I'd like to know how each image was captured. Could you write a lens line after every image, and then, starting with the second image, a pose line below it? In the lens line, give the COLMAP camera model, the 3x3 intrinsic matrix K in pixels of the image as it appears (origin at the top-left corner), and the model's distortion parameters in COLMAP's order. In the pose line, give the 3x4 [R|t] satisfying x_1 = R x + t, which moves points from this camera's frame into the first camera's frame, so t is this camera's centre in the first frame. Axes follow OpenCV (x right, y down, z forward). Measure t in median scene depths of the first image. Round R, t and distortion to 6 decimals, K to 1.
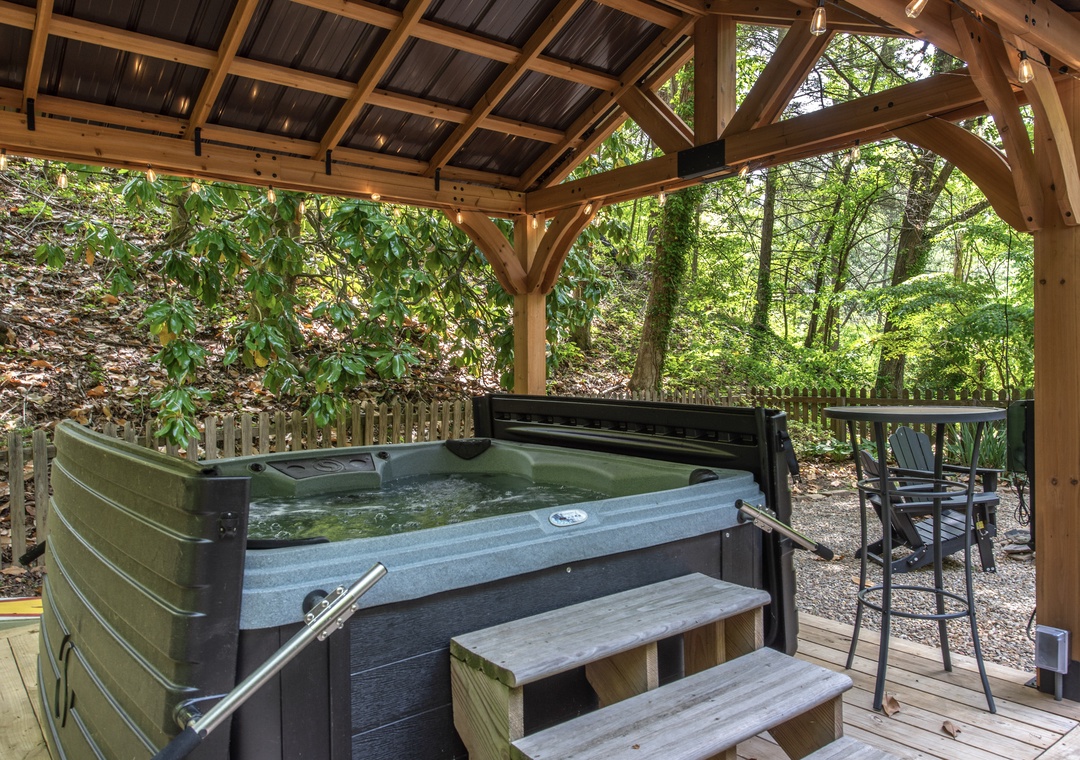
lens RADIAL K [[812.2, 0, 540.0], [0, 812.2, 380.0], [0, 0, 1]] dist [0.027698, -0.001222]
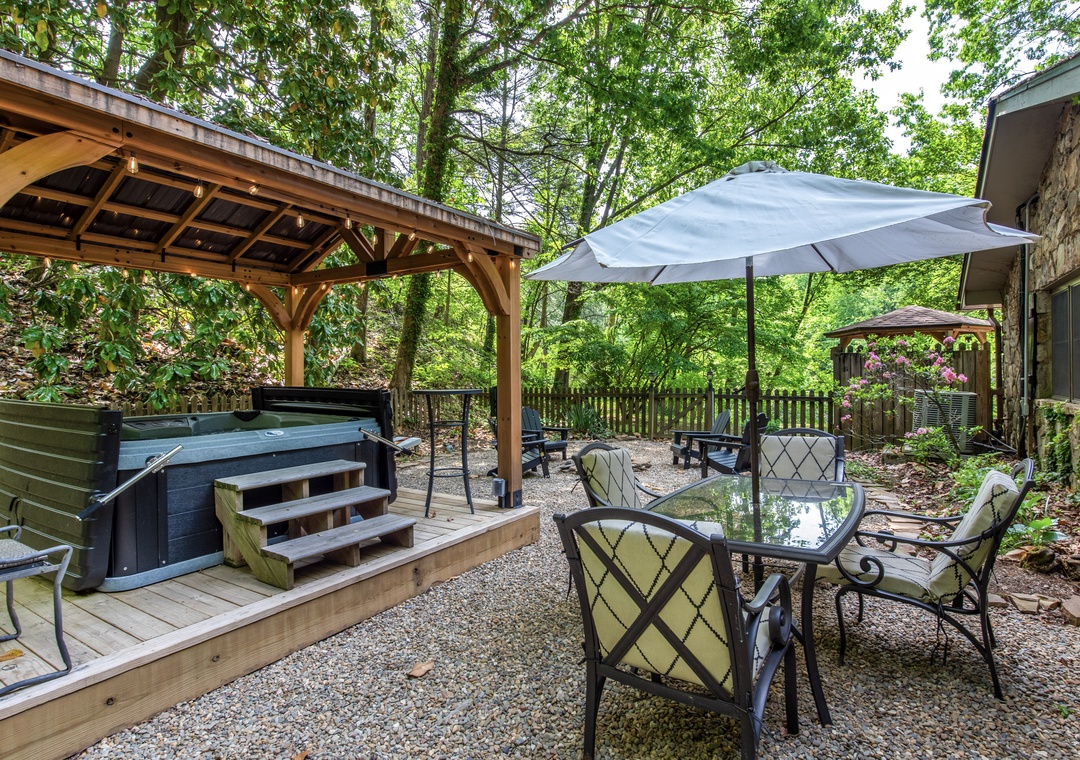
lens RADIAL K [[585.6, 0, 539.2], [0, 585.6, 373.8], [0, 0, 1]] dist [-0.004569, -0.000322]
pose [[0.951644, 0.004623, 0.307169, 0.075519], [0.001297, 0.999817, -0.019066, 0.008946], [-0.307201, 0.018543, 0.951464, -0.266057]]
